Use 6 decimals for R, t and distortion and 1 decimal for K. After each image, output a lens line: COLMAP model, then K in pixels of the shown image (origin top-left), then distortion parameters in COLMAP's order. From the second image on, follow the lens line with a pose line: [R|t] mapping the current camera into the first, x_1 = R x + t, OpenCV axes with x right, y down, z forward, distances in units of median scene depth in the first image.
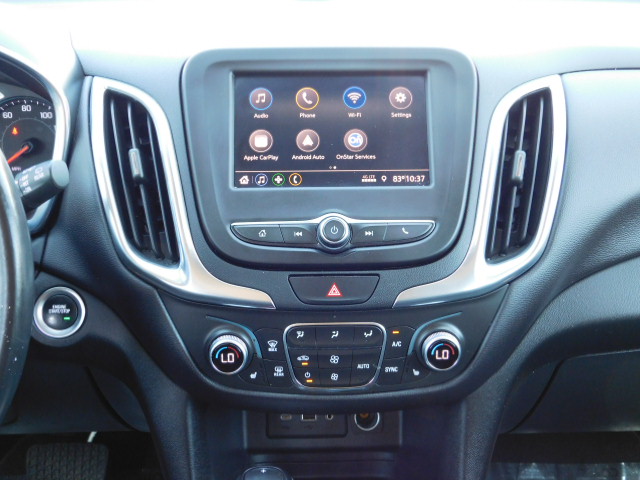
lens RADIAL K [[854.5, 0, 327.0], [0, 854.5, 237.6], [0, 0, 1]] dist [-0.021846, 0.000000]
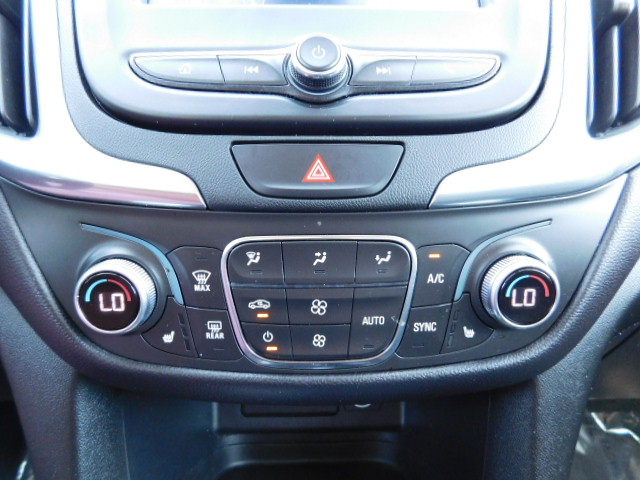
lens RADIAL K [[421.8, 0, 323.8], [0, 421.8, 239.8], [0, 0, 1]] dist [-0.068108, 0.051914]
pose [[0.999996, 0.002146, -0.001756, 0.012114], [-0.002279, 0.996788, -0.080055, 0.121179], [0.001579, 0.080059, 0.996789, 0.733808]]
